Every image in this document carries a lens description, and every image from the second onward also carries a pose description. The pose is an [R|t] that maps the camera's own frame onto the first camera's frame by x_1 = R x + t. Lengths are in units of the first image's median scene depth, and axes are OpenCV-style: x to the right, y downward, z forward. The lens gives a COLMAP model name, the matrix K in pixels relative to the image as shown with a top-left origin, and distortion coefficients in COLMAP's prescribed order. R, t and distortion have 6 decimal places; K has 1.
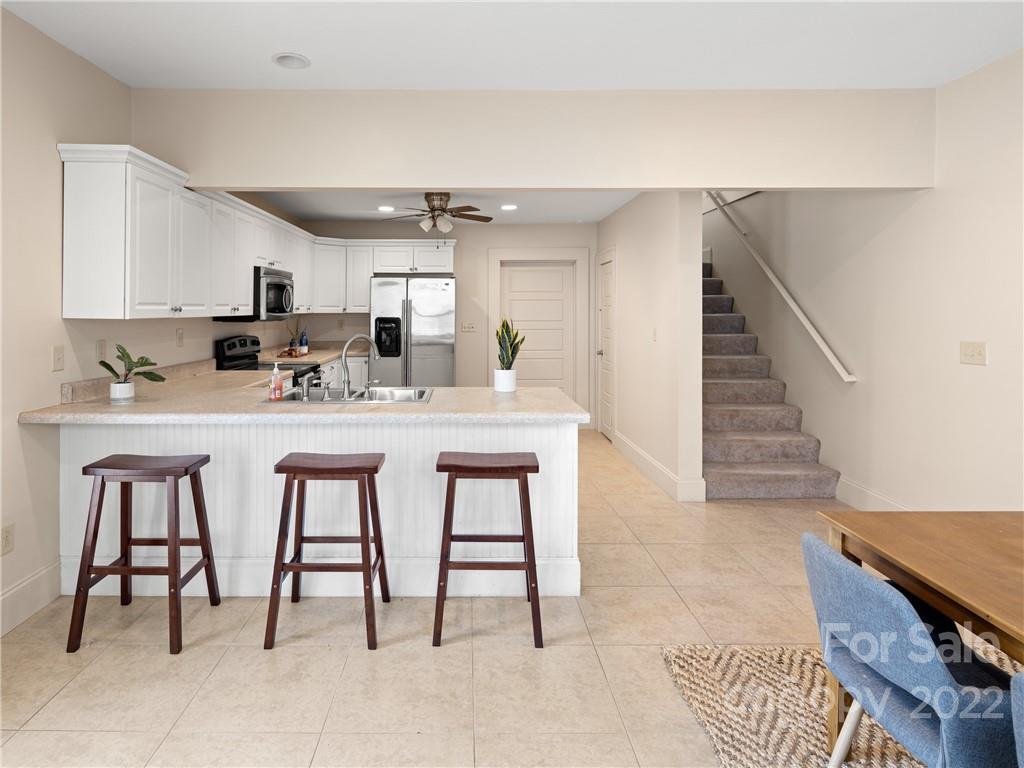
lens RADIAL K [[557.1, 0, 508.9], [0, 557.1, 359.2], [0, 0, 1]] dist [0.003410, 0.000668]
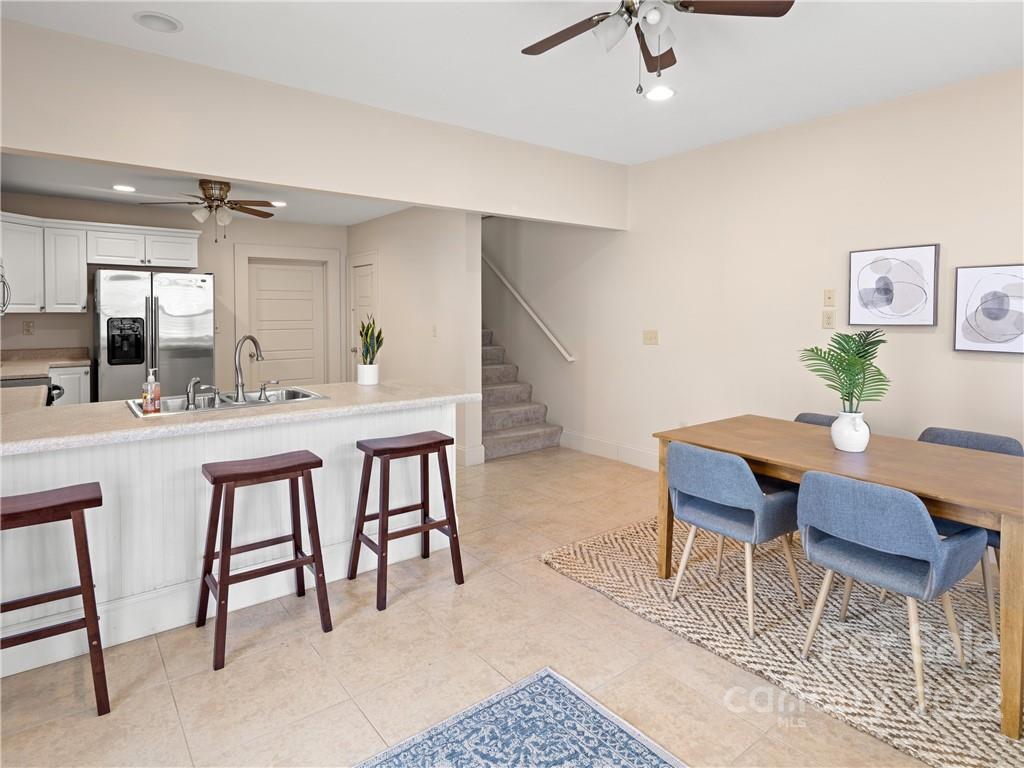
lens RADIAL K [[531.0, 0, 512.0], [0, 531.0, 384.0], [0, 0, 1]] dist [0.000808, -0.000491]
pose [[0.807262, -0.078114, 0.585001, -0.286735], [0.048657, 0.996637, 0.065936, 0.001296], [-0.588184, -0.024763, 0.808348, -0.004974]]
